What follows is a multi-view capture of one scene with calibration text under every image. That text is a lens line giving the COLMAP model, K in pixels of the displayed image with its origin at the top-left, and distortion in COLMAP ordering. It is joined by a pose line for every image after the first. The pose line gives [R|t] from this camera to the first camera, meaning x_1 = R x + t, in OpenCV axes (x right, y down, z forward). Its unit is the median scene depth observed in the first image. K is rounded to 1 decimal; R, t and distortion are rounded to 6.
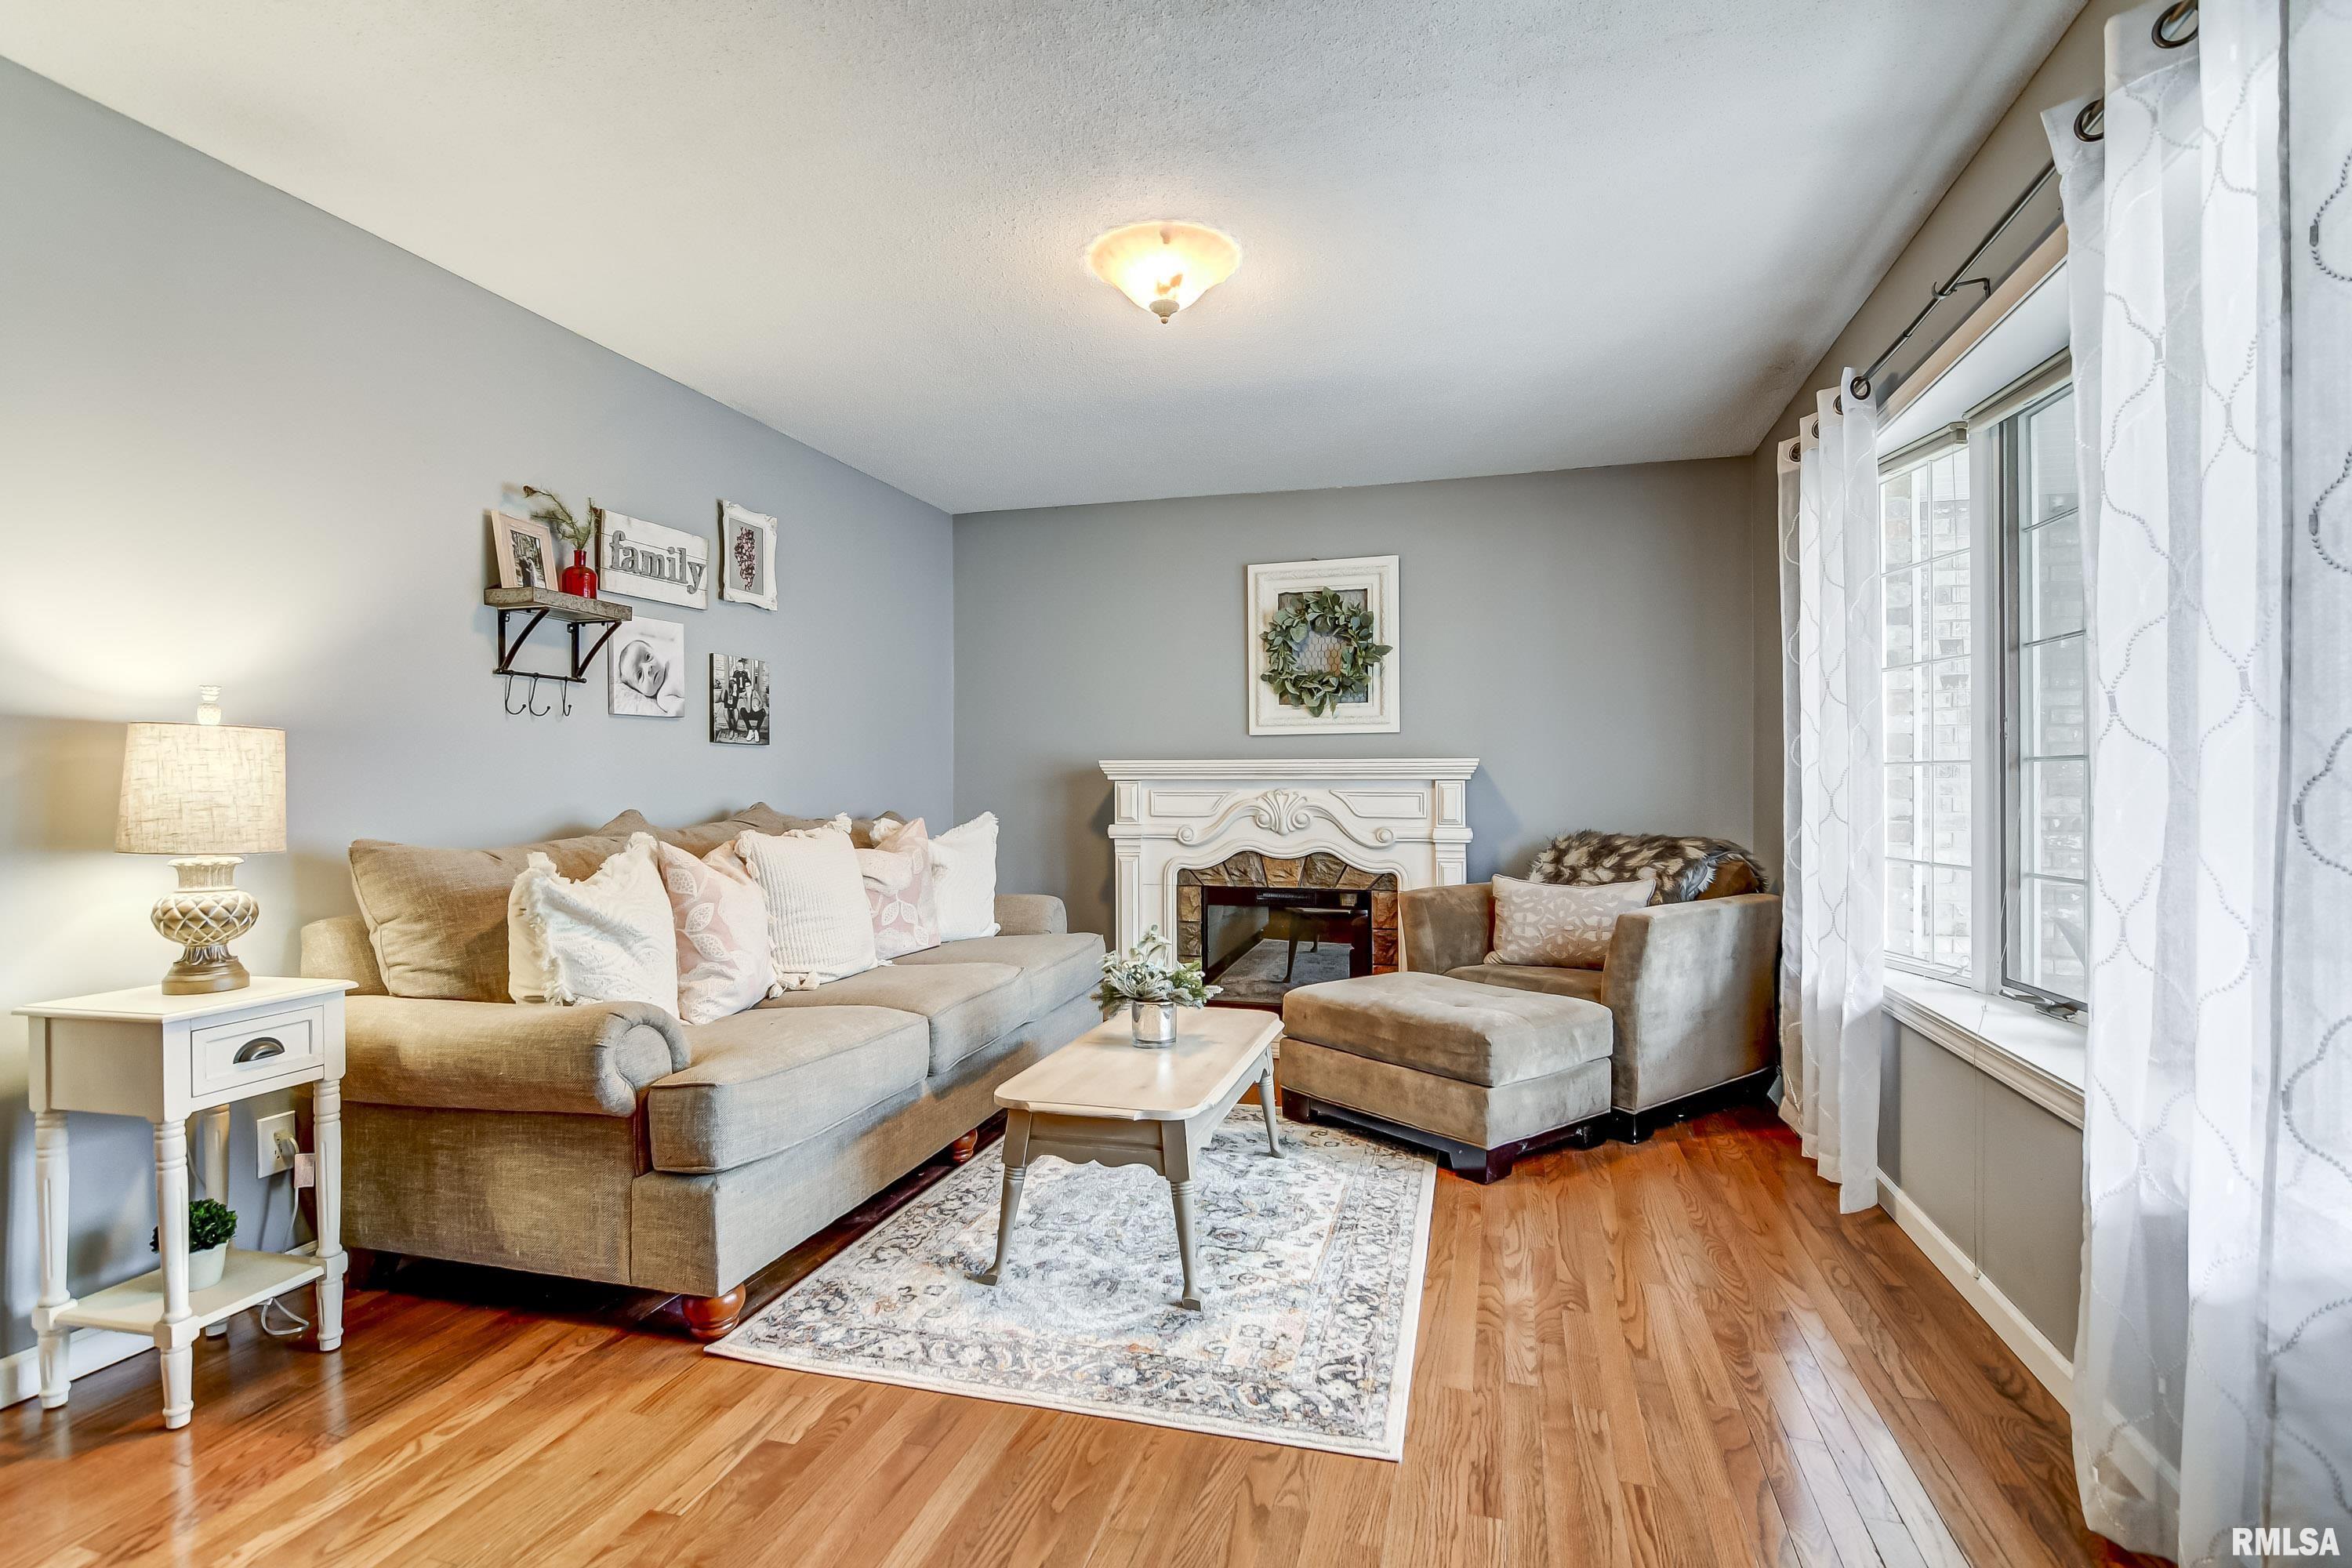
lens RADIAL K [[1142.5, 0, 1176.0], [0, 1142.5, 784.0], [0, 0, 1]] dist [0.017769, -0.015494]
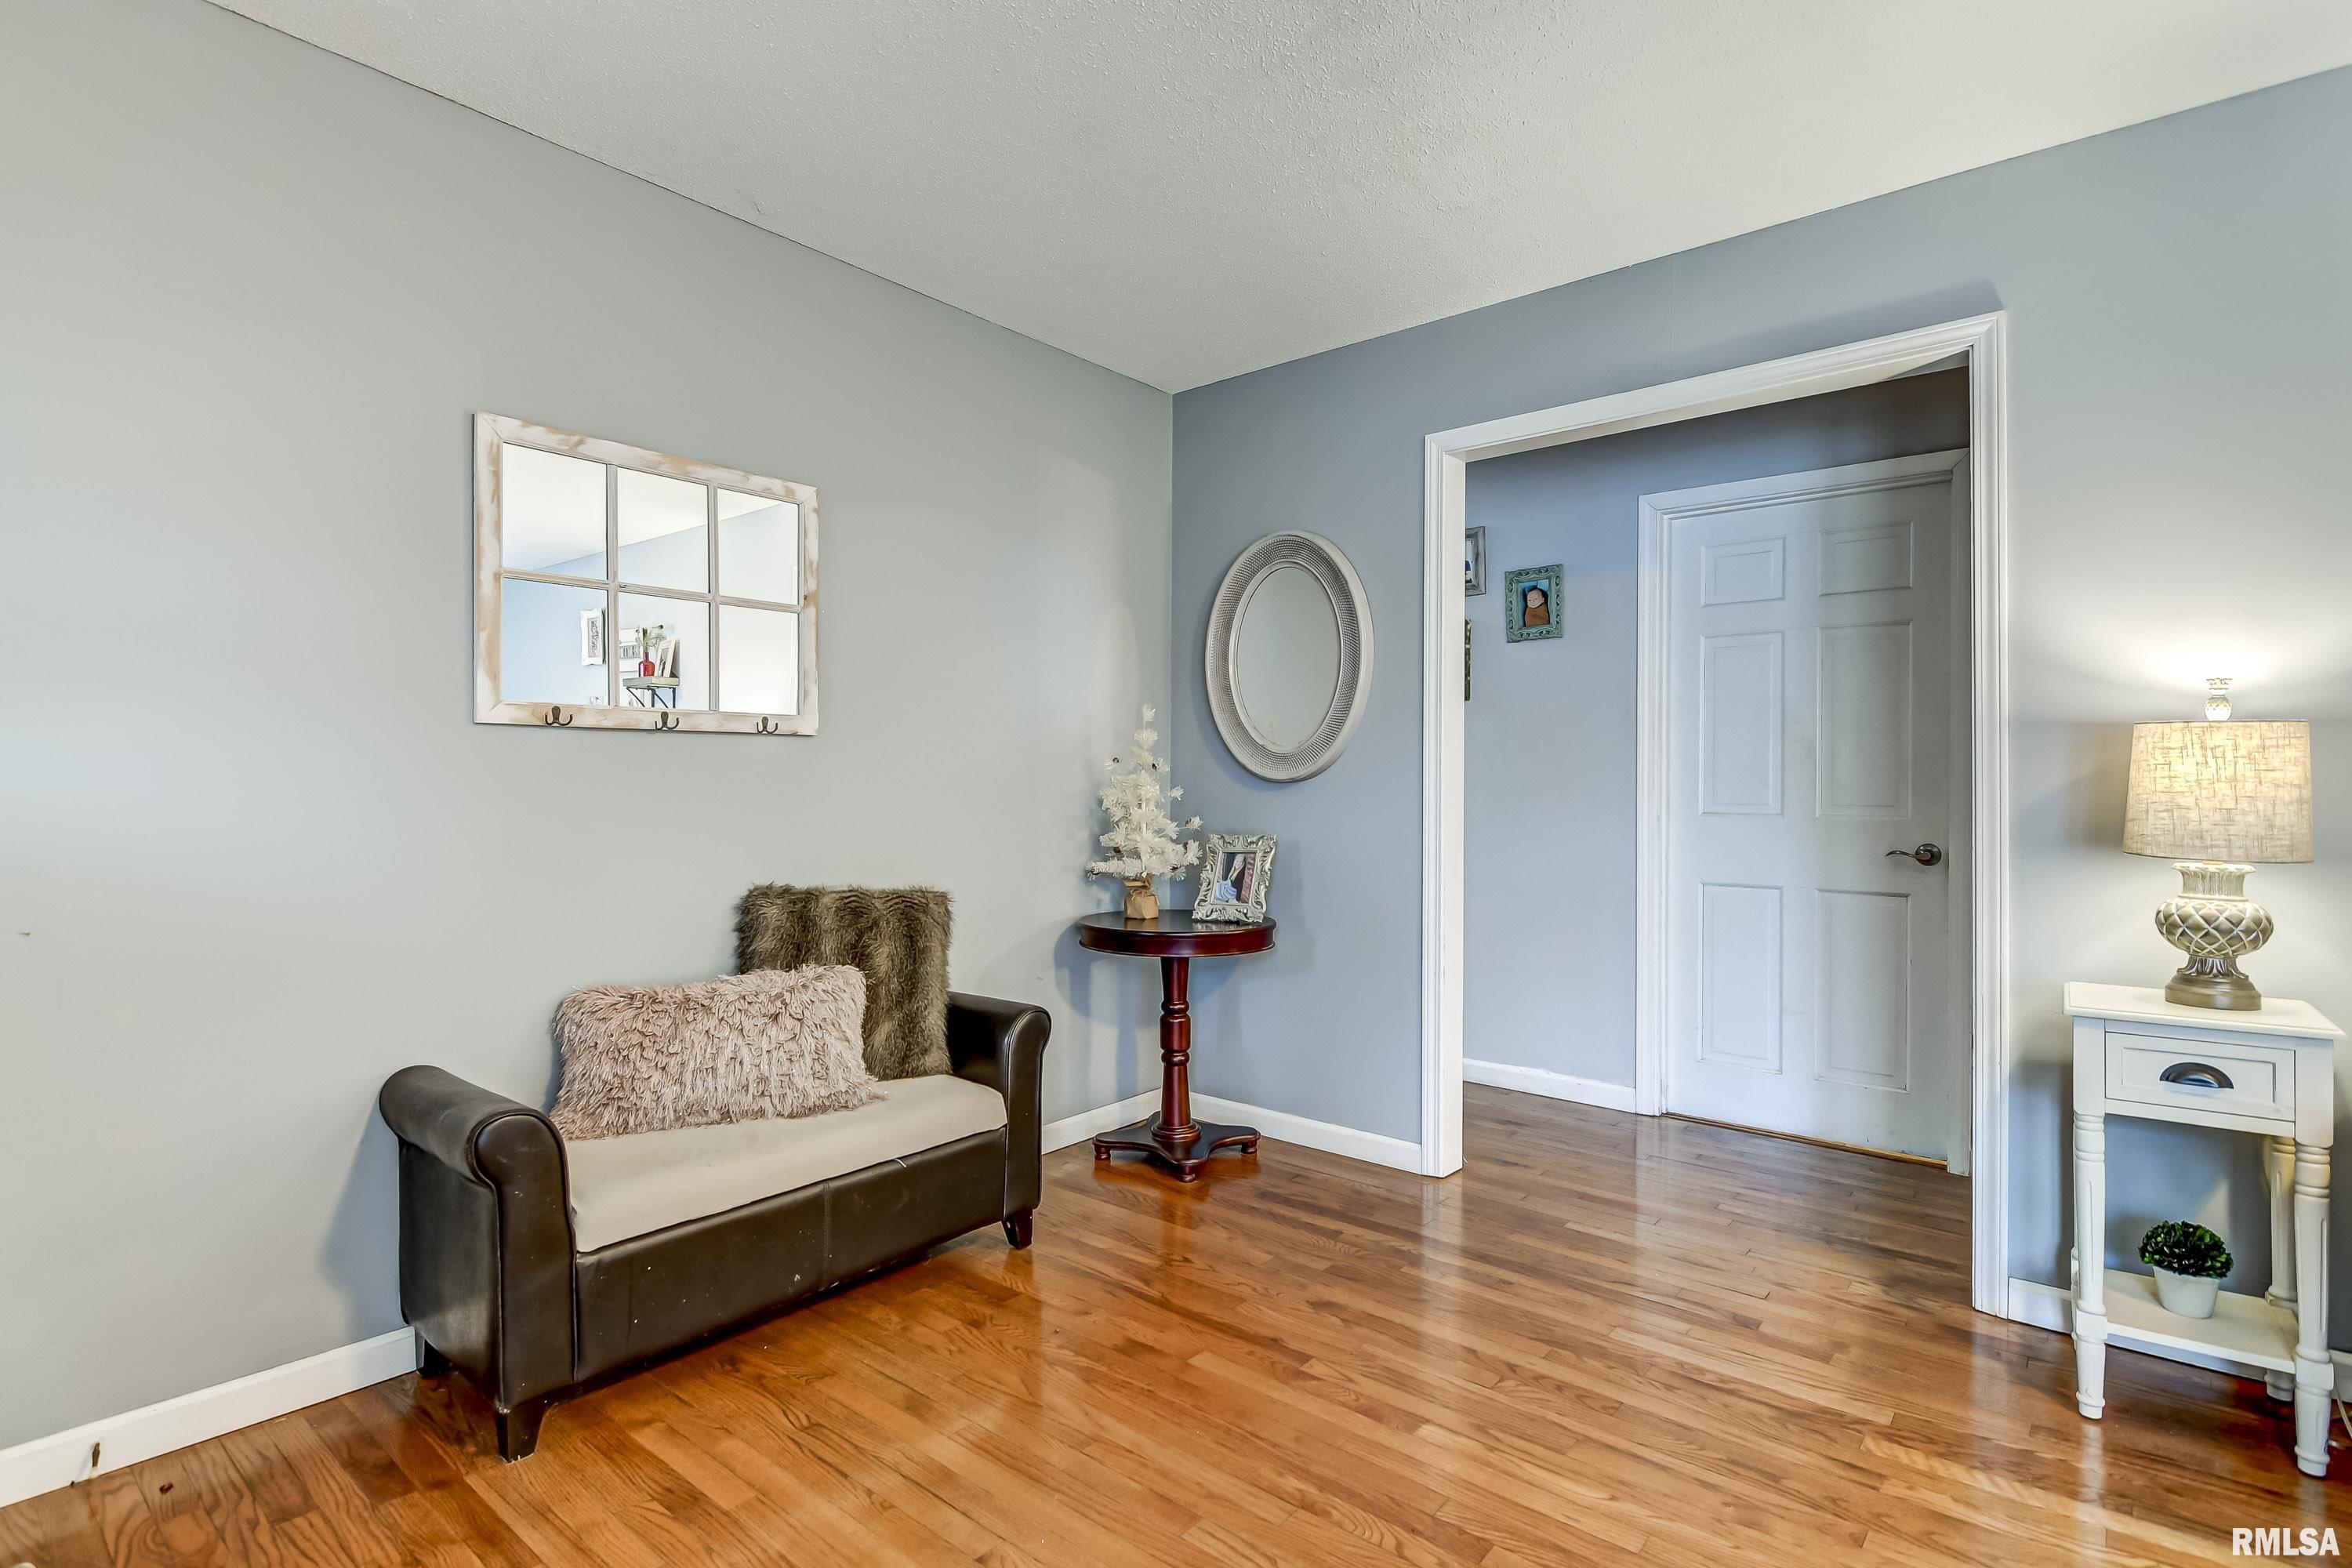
lens RADIAL K [[1142.5, 0, 1176.0], [0, 1142.5, 784.0], [0, 0, 1]] dist [0.017769, -0.015494]
pose [[-0.413041, 0.001599, -0.910711, 0.217770], [-0.000450, 0.999998, 0.001960, -0.001020], [0.910712, 0.001219, -0.413040, 0.382874]]
